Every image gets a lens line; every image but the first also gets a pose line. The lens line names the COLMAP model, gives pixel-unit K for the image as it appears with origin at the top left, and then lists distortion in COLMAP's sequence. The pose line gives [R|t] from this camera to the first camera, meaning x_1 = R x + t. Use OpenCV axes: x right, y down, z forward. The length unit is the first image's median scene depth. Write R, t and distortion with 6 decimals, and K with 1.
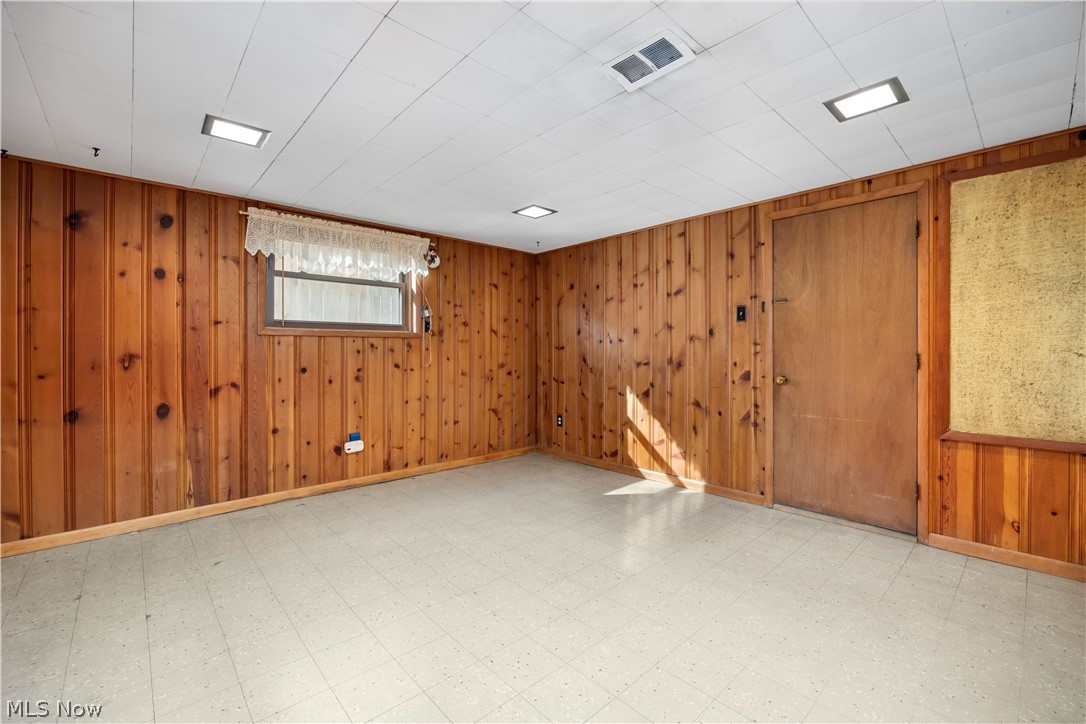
lens RADIAL K [[456.0, 0, 542.1], [0, 456.0, 353.2], [0, 0, 1]] dist [-0.018910, 0.000466]
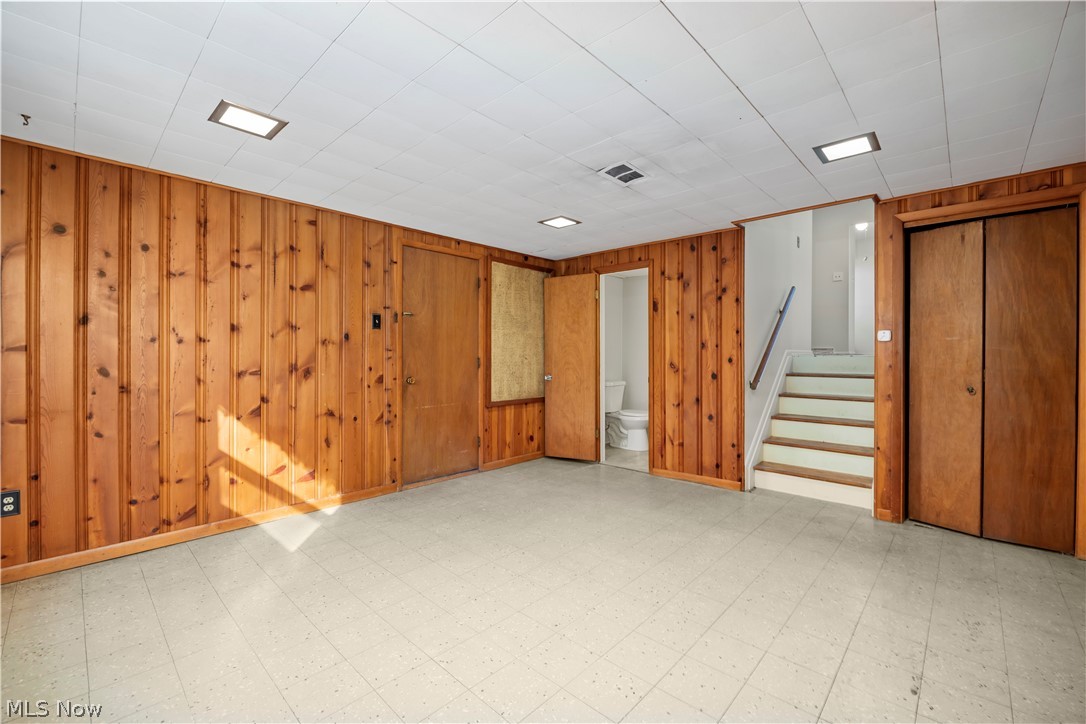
lens RADIAL K [[456.0, 0, 541.7], [0, 456.0, 360.7], [0, 0, 1]] dist [-0.018910, 0.000466]
pose [[-0.075716, -0.009609, 0.997083, -0.606093], [0.000307, 0.999953, 0.009660, -0.004256], [-0.997129, 0.001038, -0.075709, 0.639348]]
